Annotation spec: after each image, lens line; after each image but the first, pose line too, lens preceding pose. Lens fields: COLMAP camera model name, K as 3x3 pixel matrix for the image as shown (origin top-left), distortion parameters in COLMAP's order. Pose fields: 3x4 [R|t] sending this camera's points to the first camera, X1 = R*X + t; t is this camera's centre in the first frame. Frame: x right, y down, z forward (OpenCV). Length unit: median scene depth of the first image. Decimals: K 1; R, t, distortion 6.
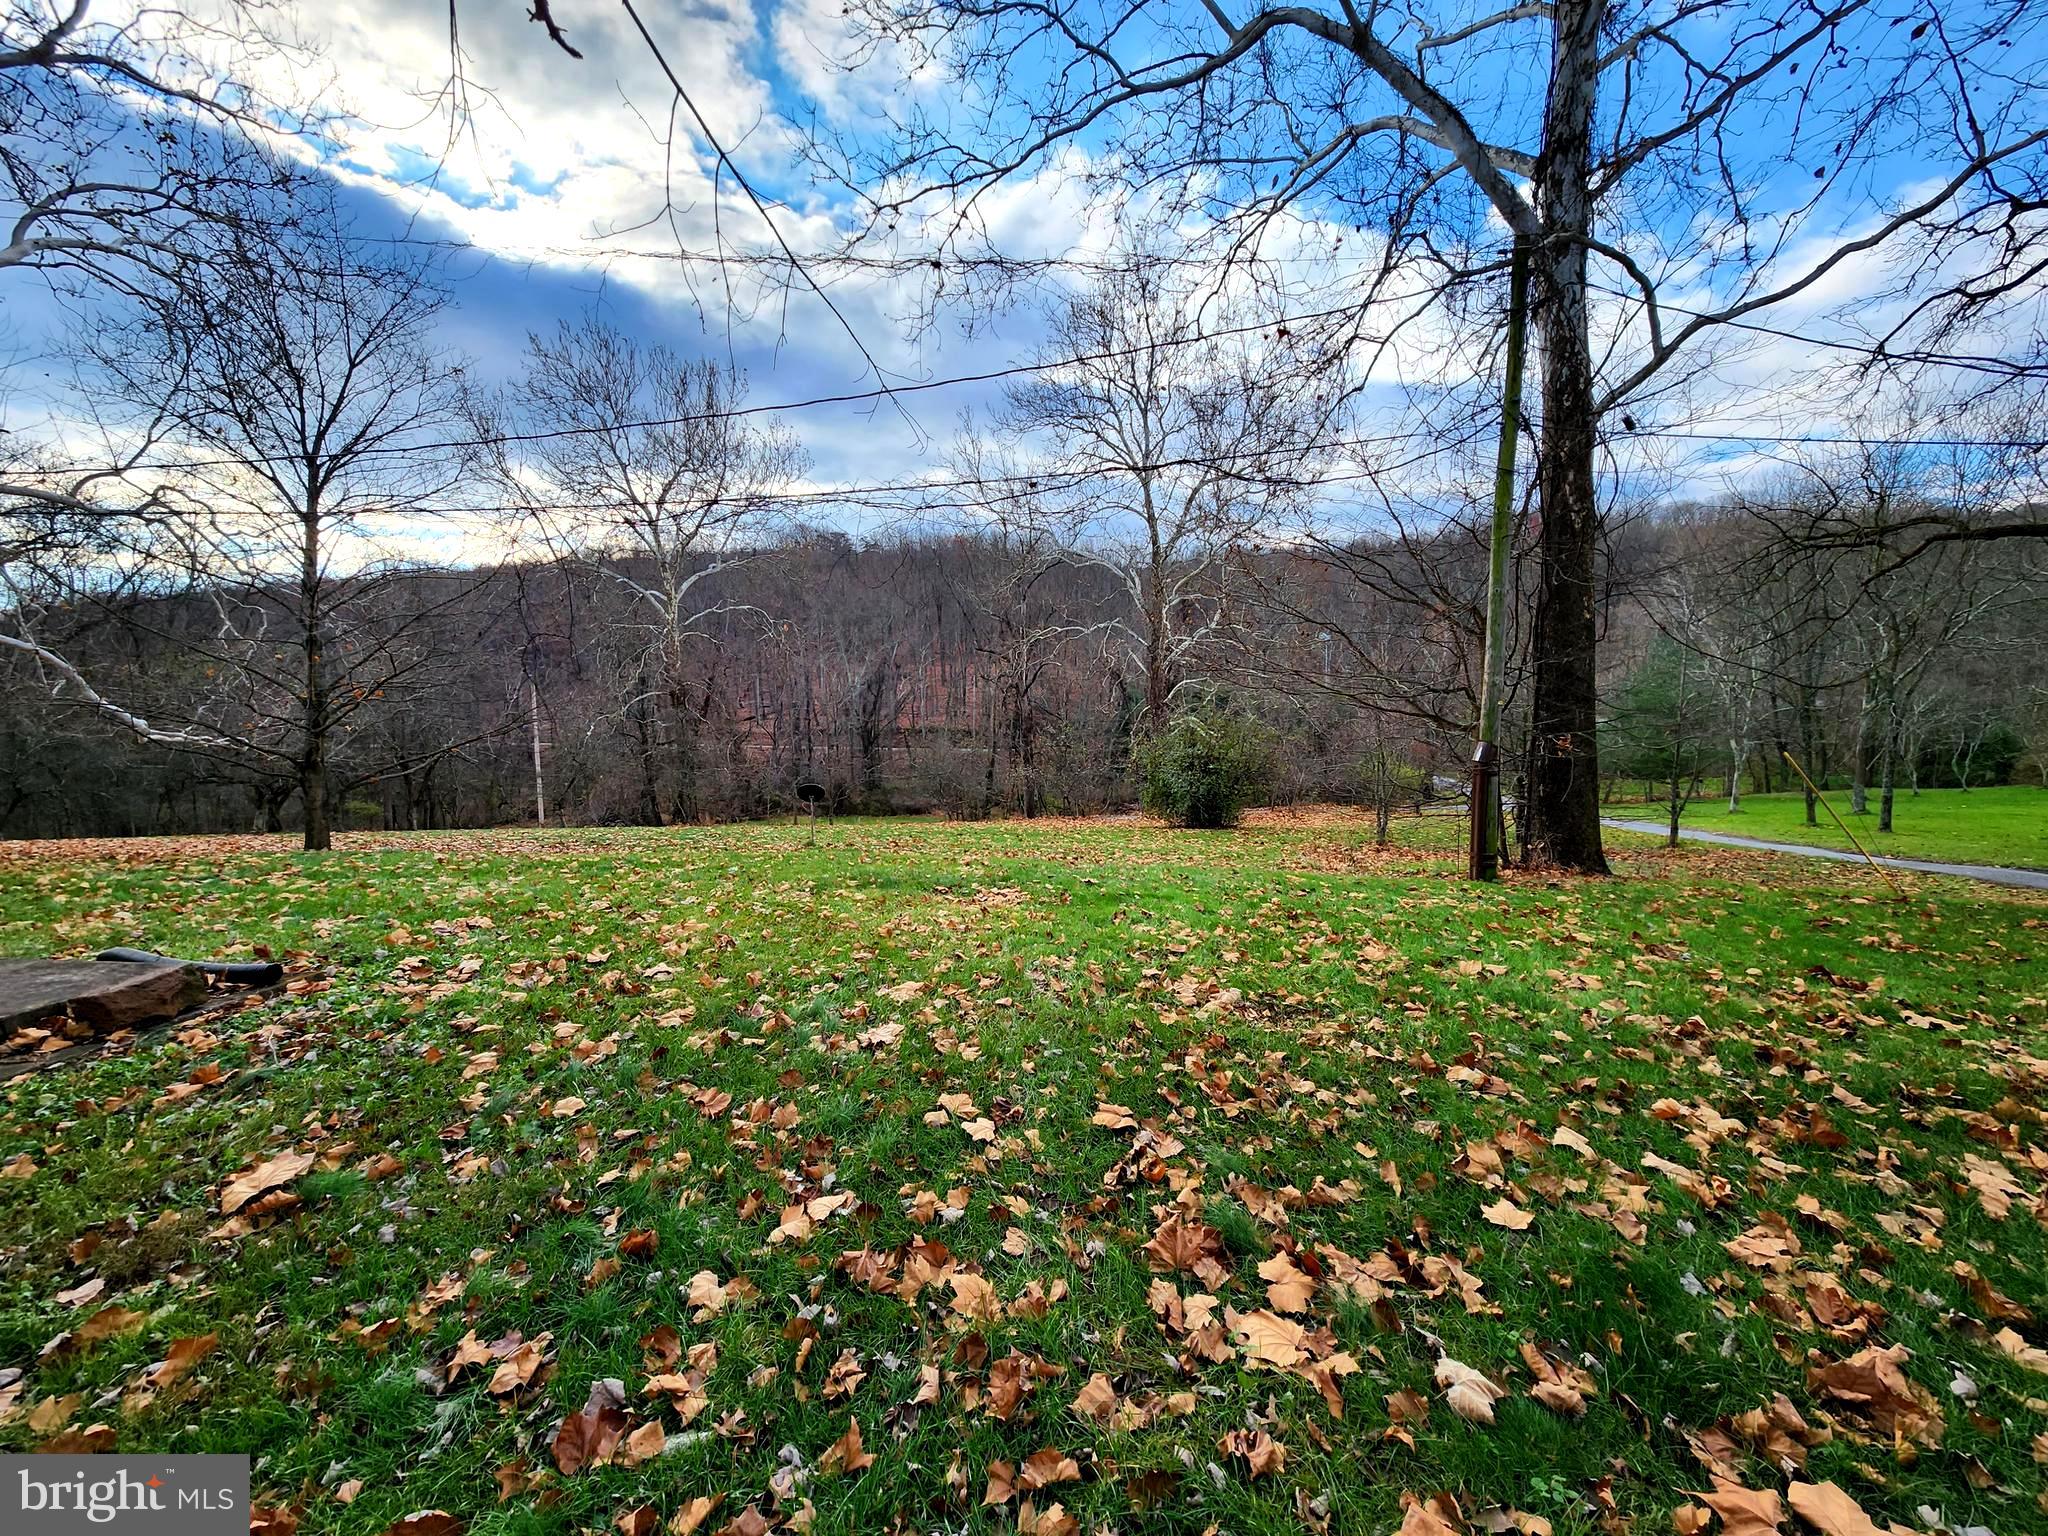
lens RADIAL K [[833.4, 0, 1029.3], [0, 833.4, 771.8], [0, 0, 1]] dist [0.000184, 0.000393]
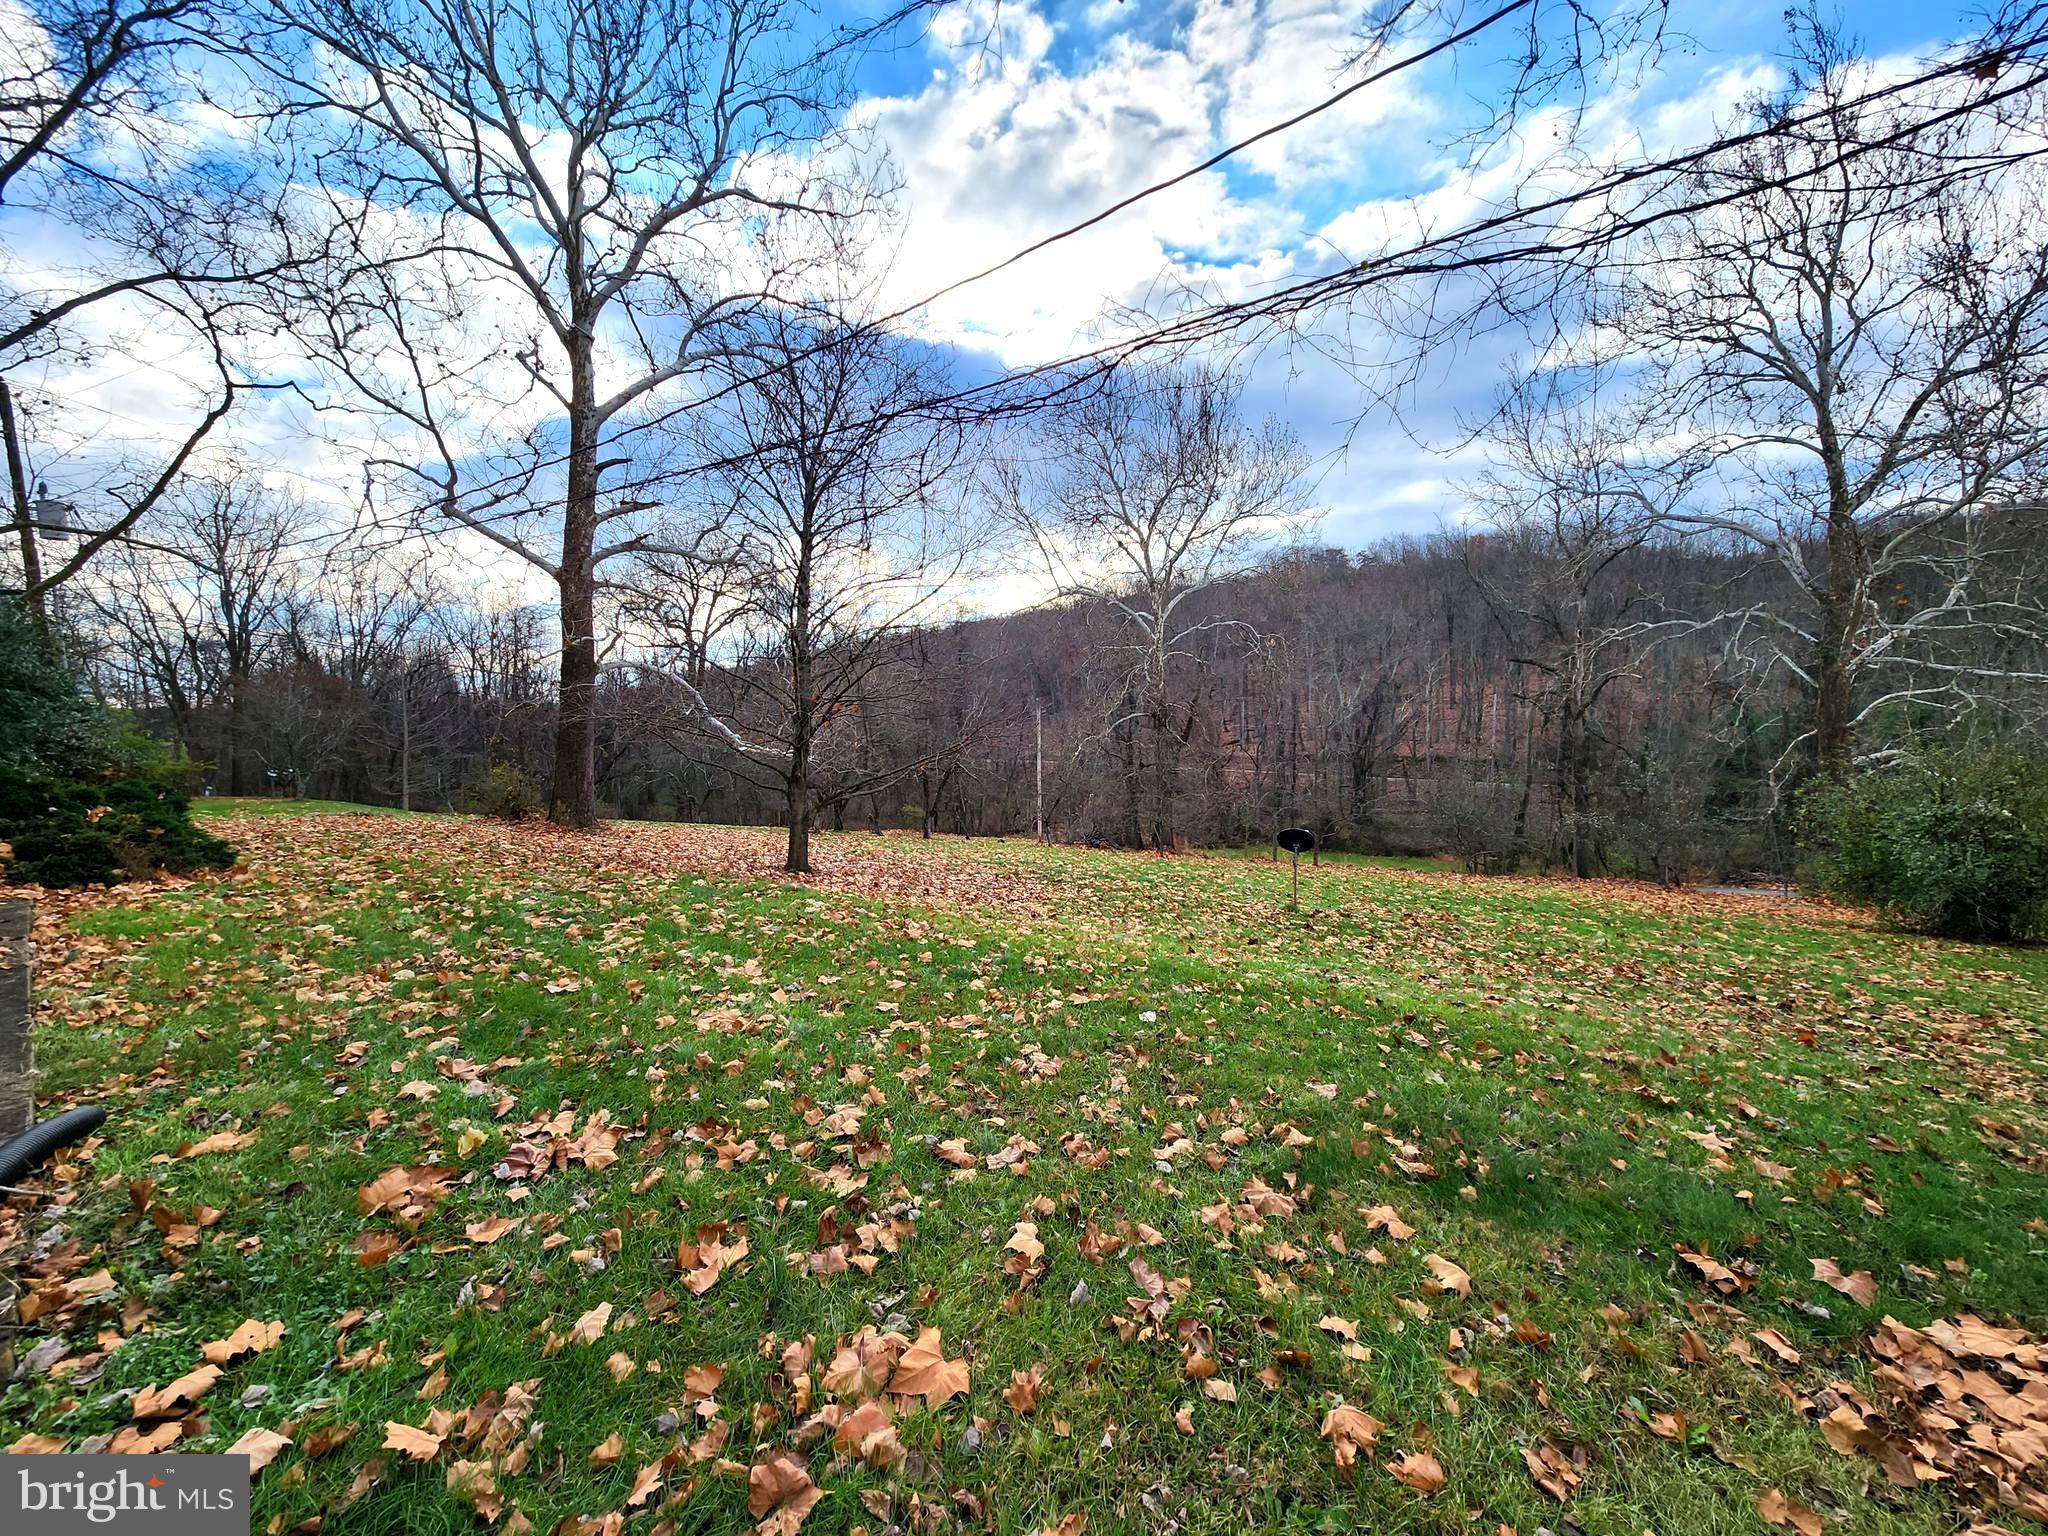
lens RADIAL K [[833.4, 0, 1031.4], [0, 833.4, 769.6], [0, 0, 1]] dist [0.000184, 0.000393]
pose [[0.845320, 0.033080, -0.533236, -0.026171], [-0.051022, 0.998518, -0.018938, -0.003899], [0.531819, 0.043215, 0.845755, 0.098855]]
